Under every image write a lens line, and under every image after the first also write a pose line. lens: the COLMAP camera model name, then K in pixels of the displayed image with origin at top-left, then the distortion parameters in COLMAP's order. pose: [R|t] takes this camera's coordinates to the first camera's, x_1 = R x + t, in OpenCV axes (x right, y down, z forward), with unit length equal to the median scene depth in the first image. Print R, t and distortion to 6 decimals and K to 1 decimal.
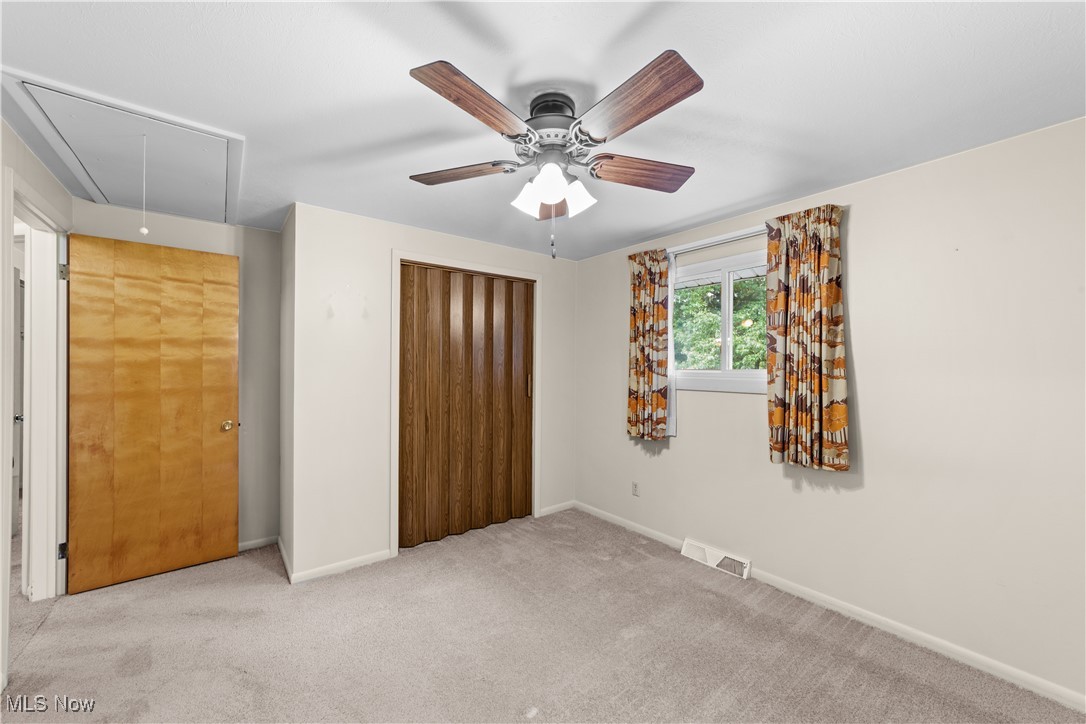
lens RADIAL K [[422.9, 0, 543.1], [0, 422.9, 364.1], [0, 0, 1]] dist [-0.005720, 0.003856]
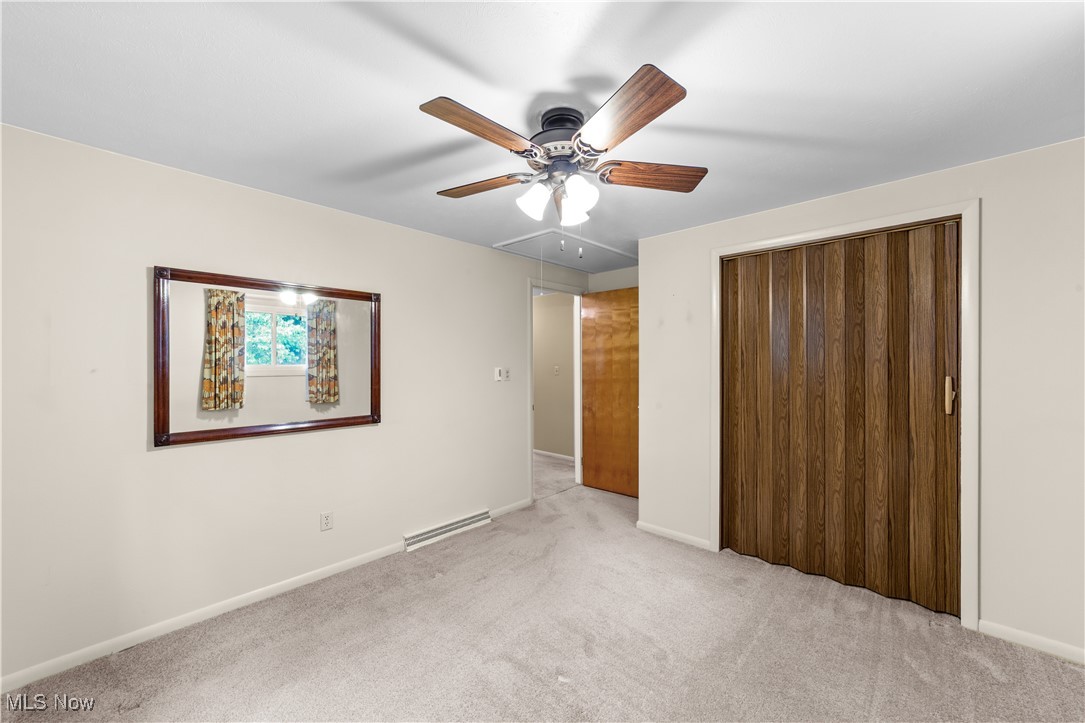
lens RADIAL K [[422.5, 0, 540.7], [0, 422.5, 362.4], [0, 0, 1]] dist [-0.005720, 0.003856]
pose [[0.140997, -0.007594, -0.989981, 0.614843], [0.009242, 0.999937, -0.006354, 0.004375], [0.989967, -0.008254, 0.141058, 0.460203]]
